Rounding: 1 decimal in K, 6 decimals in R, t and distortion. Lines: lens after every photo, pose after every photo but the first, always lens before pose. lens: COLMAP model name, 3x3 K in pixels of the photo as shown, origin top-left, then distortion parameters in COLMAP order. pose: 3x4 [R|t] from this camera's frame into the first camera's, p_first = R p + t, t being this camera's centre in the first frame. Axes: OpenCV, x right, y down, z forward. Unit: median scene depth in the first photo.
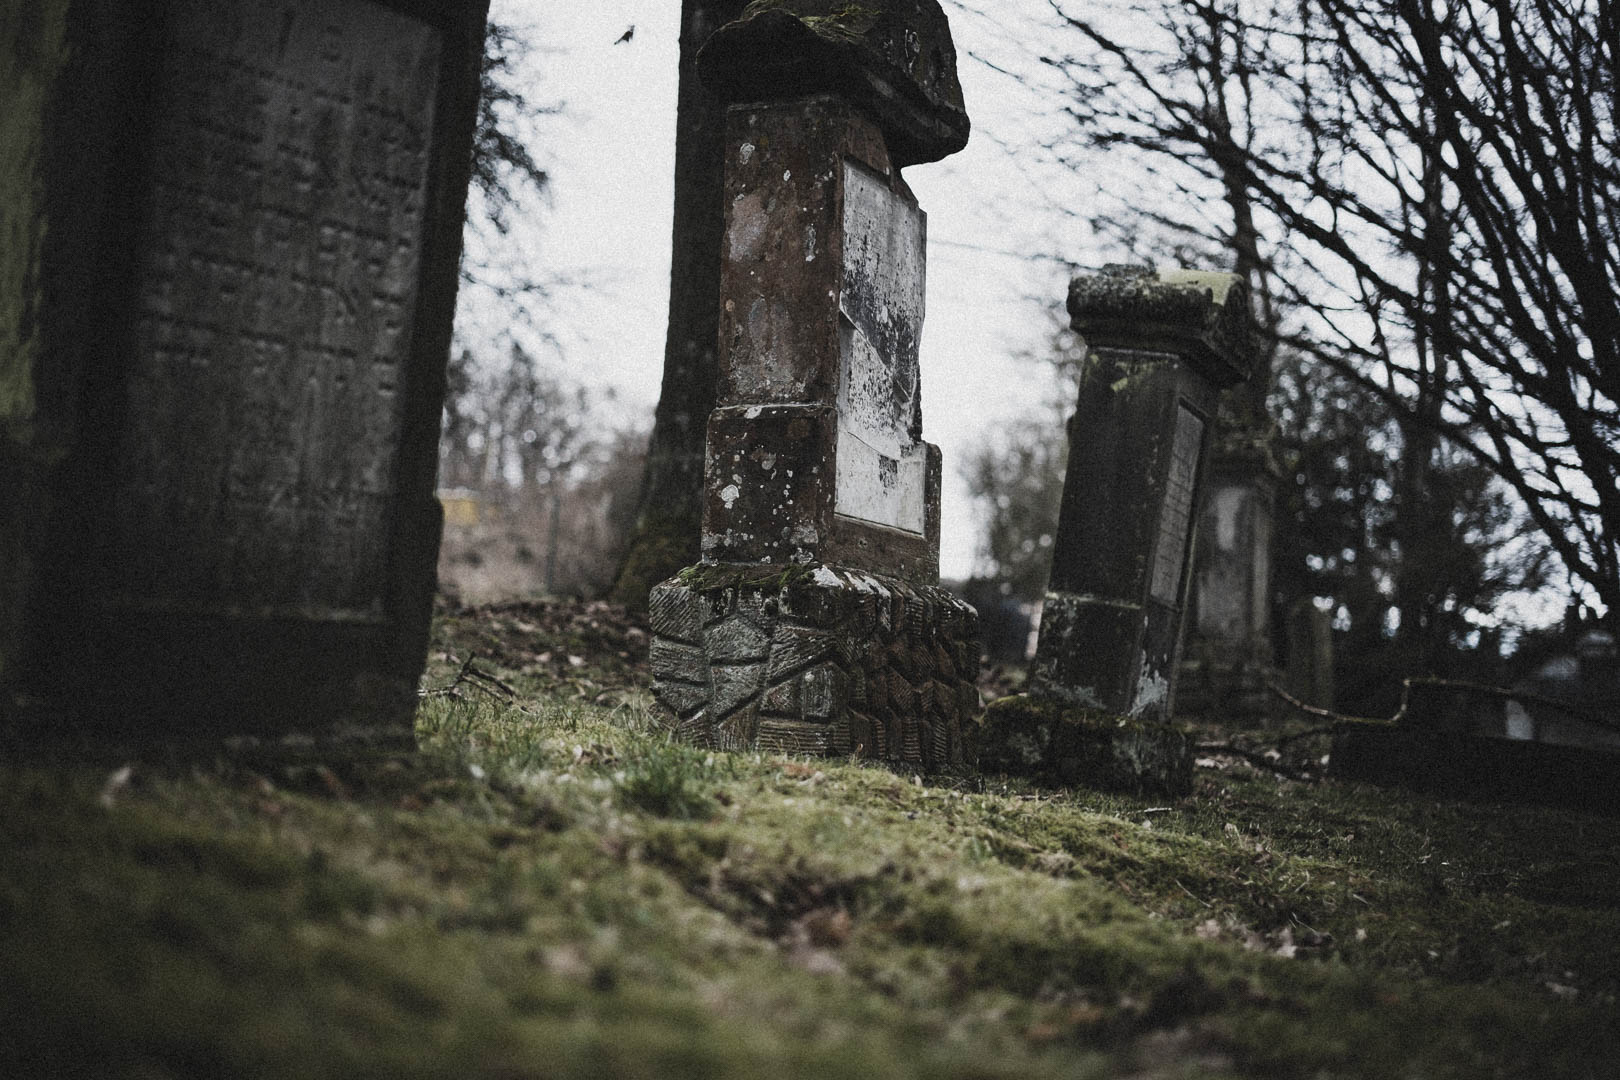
lens RADIAL K [[2423.6, 0, 803.6], [0, 2423.6, 538.1], [0, 0, 1]] dist [0.001813, 0.000000]
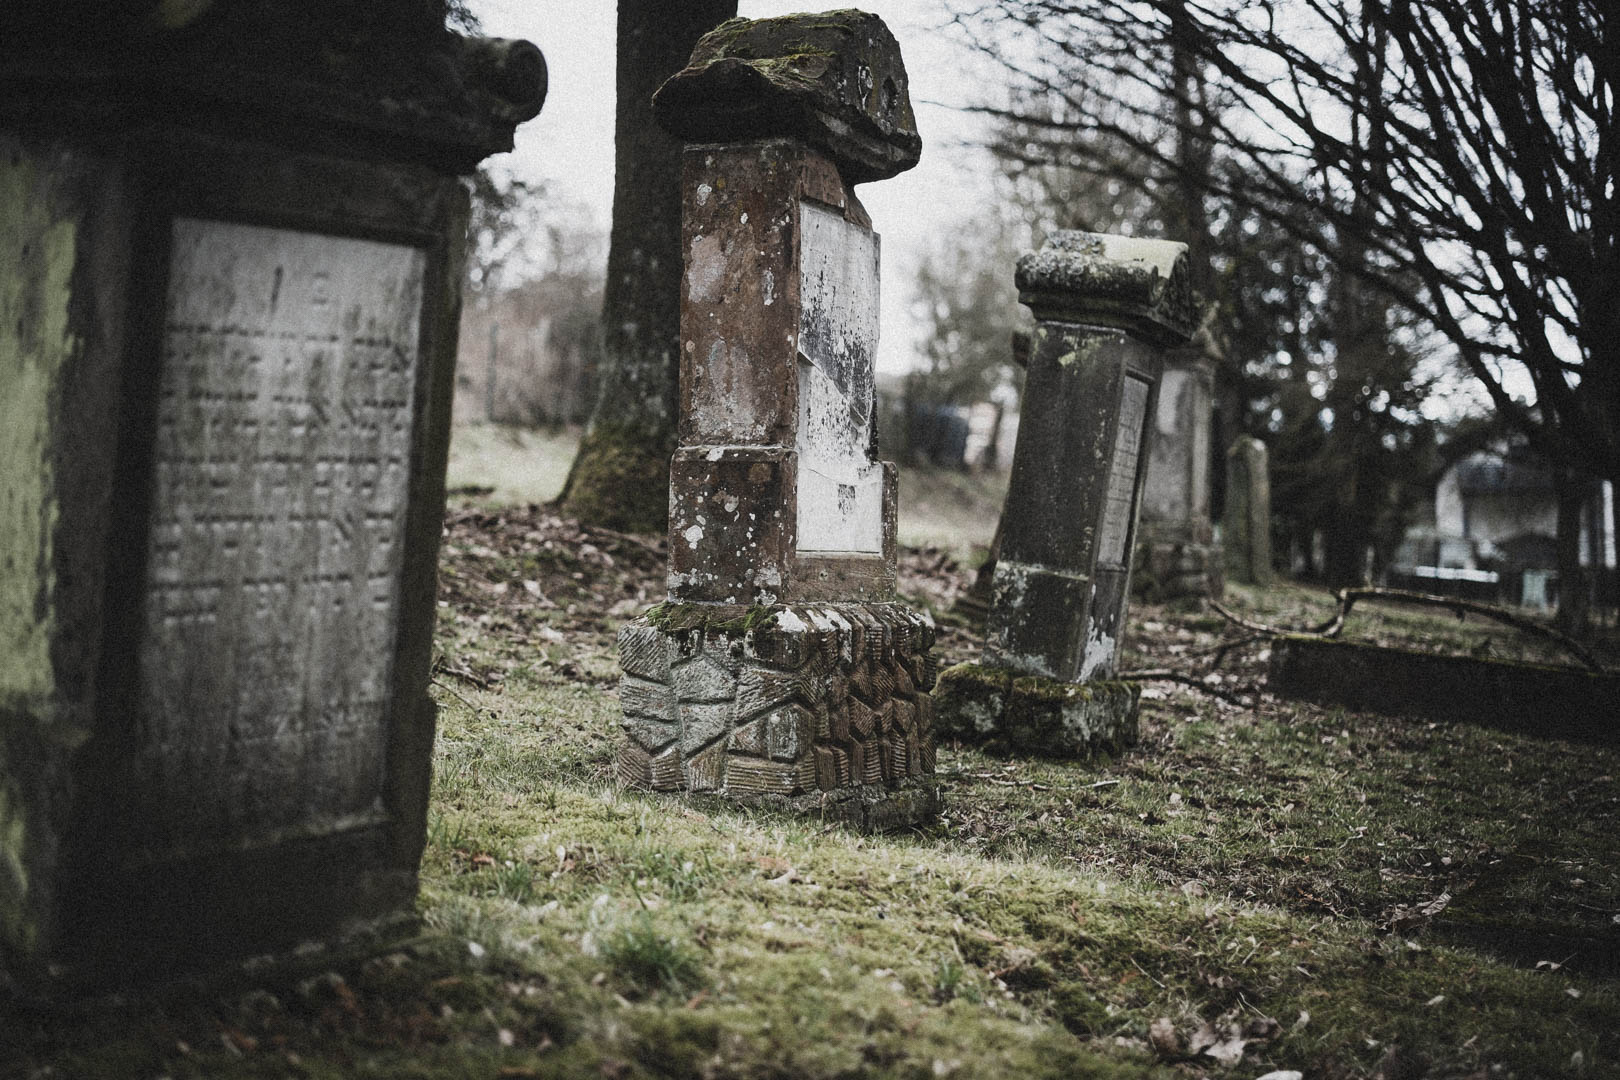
lens RADIAL K [[2423.6, 0, 816.9], [0, 2423.6, 543.9], [0, 0, 1]] dist [0.001813, 0.000000]
pose [[0.999388, -0.016410, 0.030902, -0.010166], [0.013402, 0.995375, 0.095130, -0.111220], [-0.032320, -0.094658, 0.994985, -0.024378]]
